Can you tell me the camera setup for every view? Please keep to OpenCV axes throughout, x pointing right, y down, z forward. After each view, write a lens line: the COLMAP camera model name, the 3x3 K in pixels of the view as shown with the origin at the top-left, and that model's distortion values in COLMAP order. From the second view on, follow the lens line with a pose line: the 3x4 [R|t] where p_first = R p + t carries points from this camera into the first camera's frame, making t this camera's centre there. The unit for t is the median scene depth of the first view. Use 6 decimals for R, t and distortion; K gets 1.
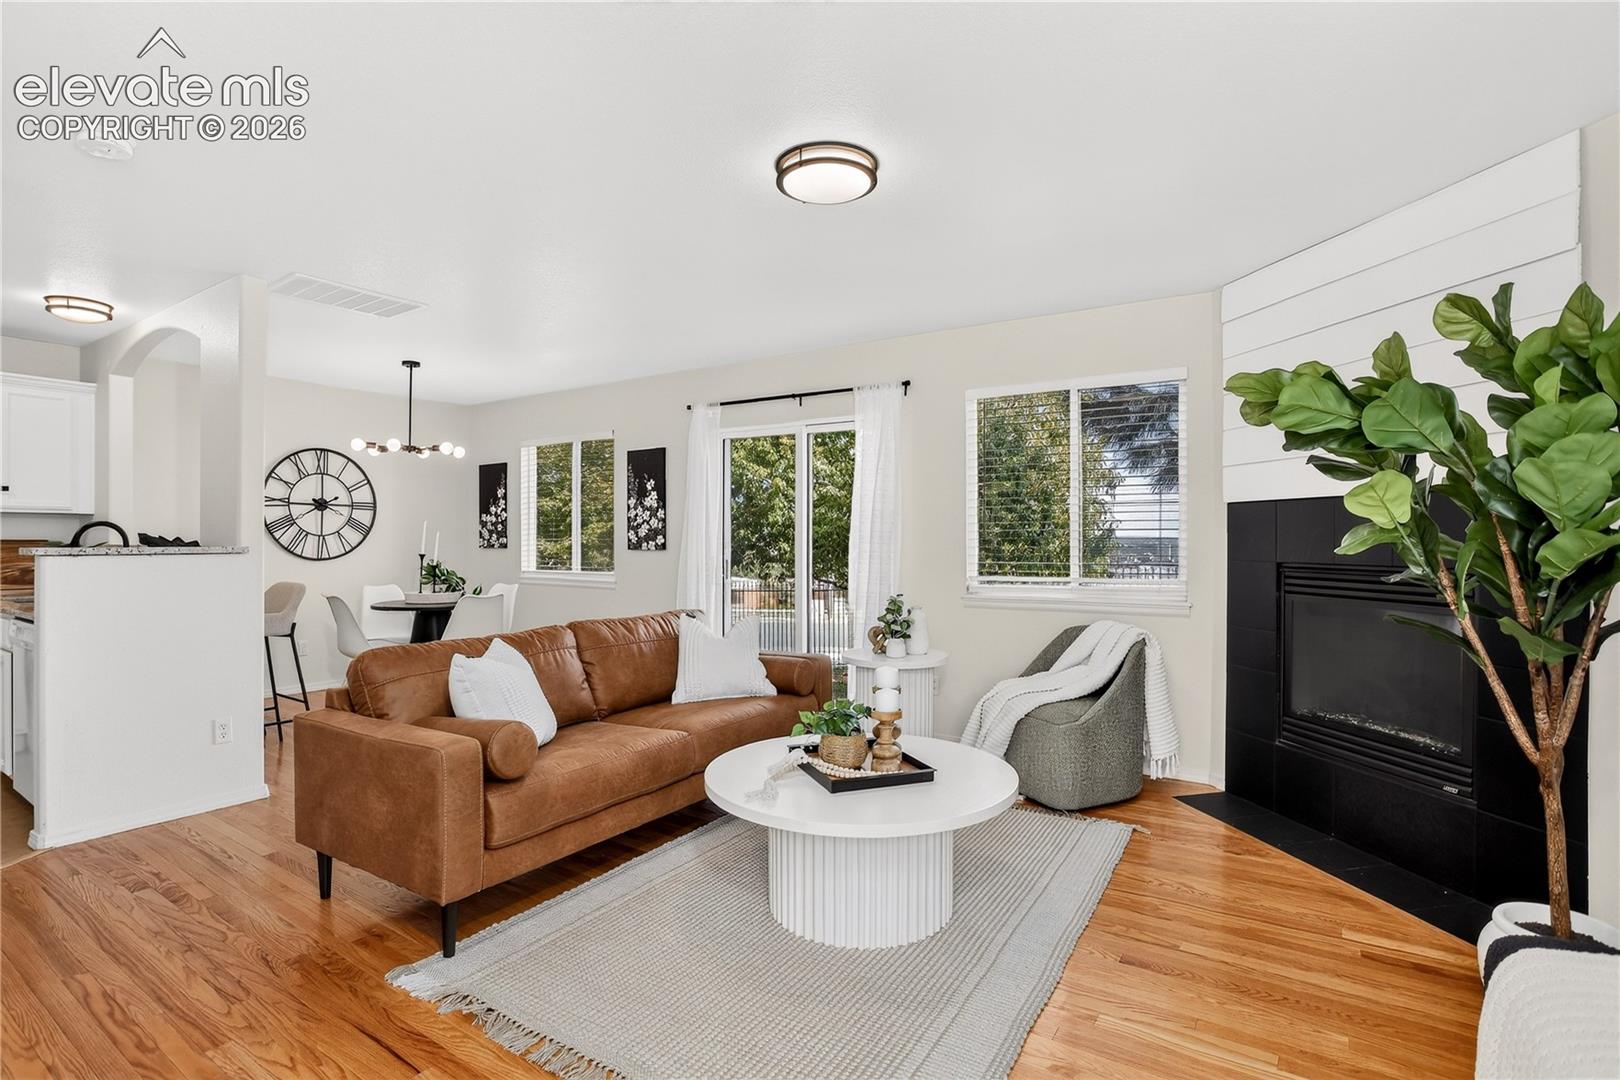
lens RADIAL K [[812.6, 0, 827.9], [0, 812.6, 538.4], [0, 0, 1]] dist [-0.015993, 0.007756]
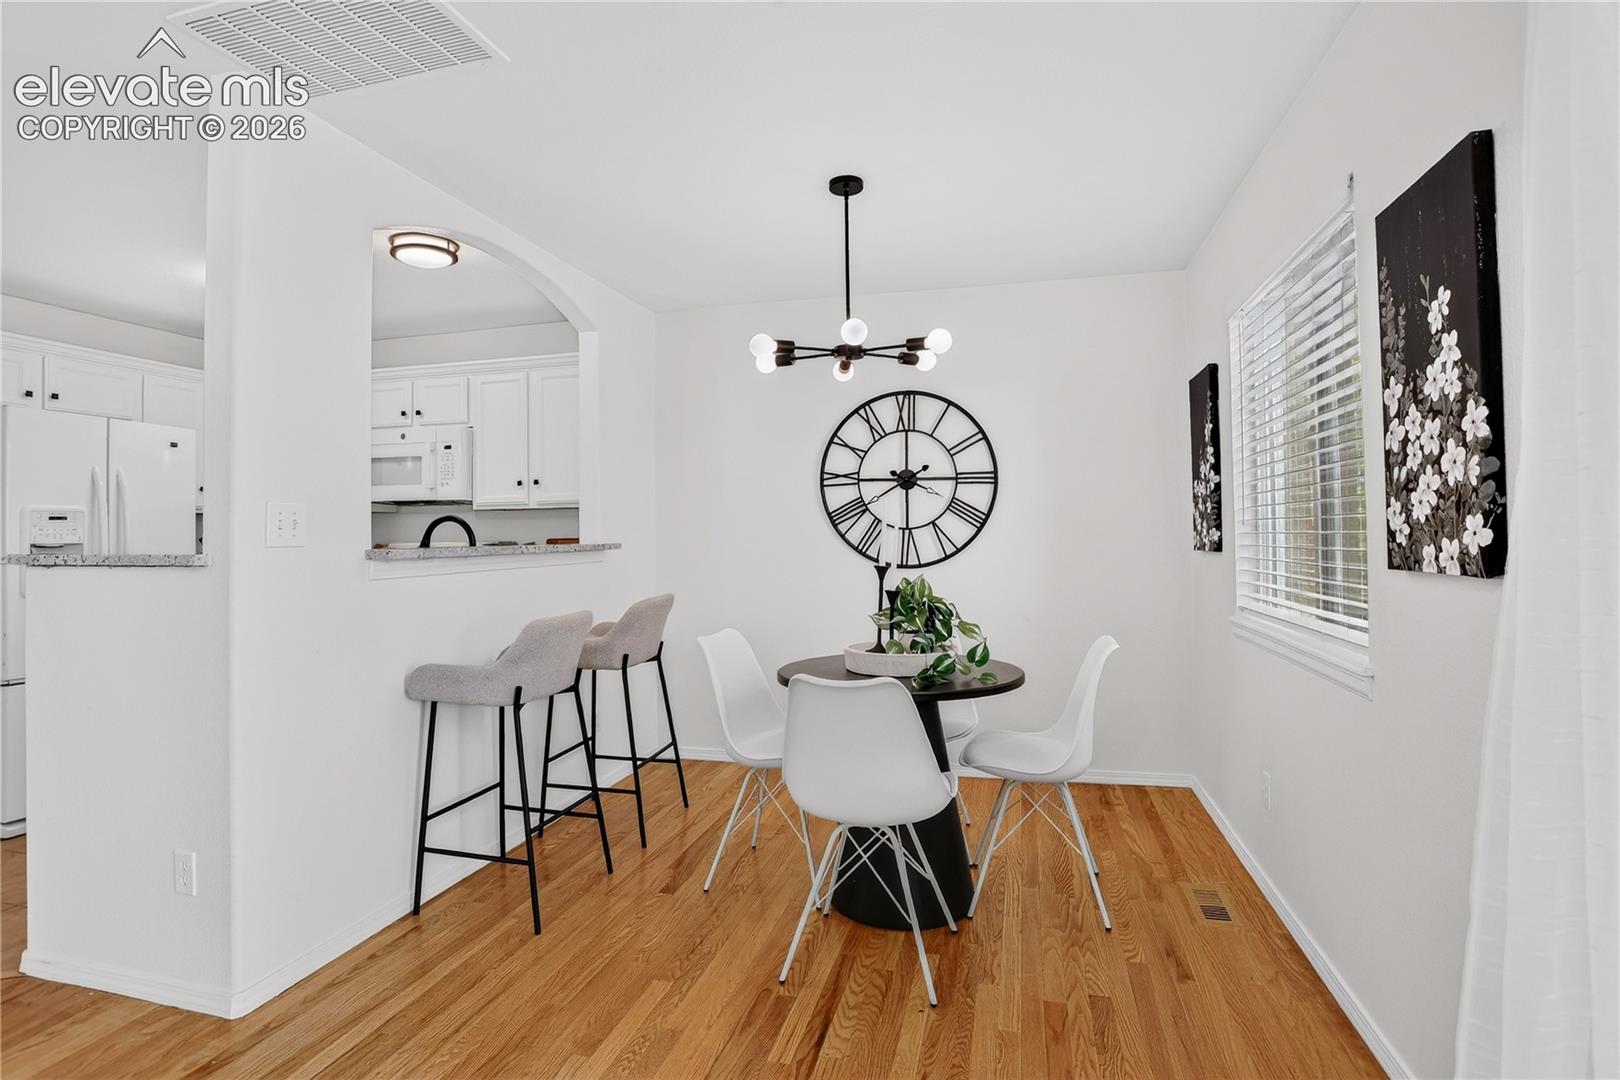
lens RADIAL K [[812.6, 0, 819.1], [0, 812.6, 527.2], [0, 0, 1]] dist [-0.015993, 0.007756]
pose [[0.314298, -0.011224, -0.949258, -0.045606], [0.008095, 0.999925, -0.009143, 0.000678], [0.949290, -0.004811, 0.314366, 0.743274]]
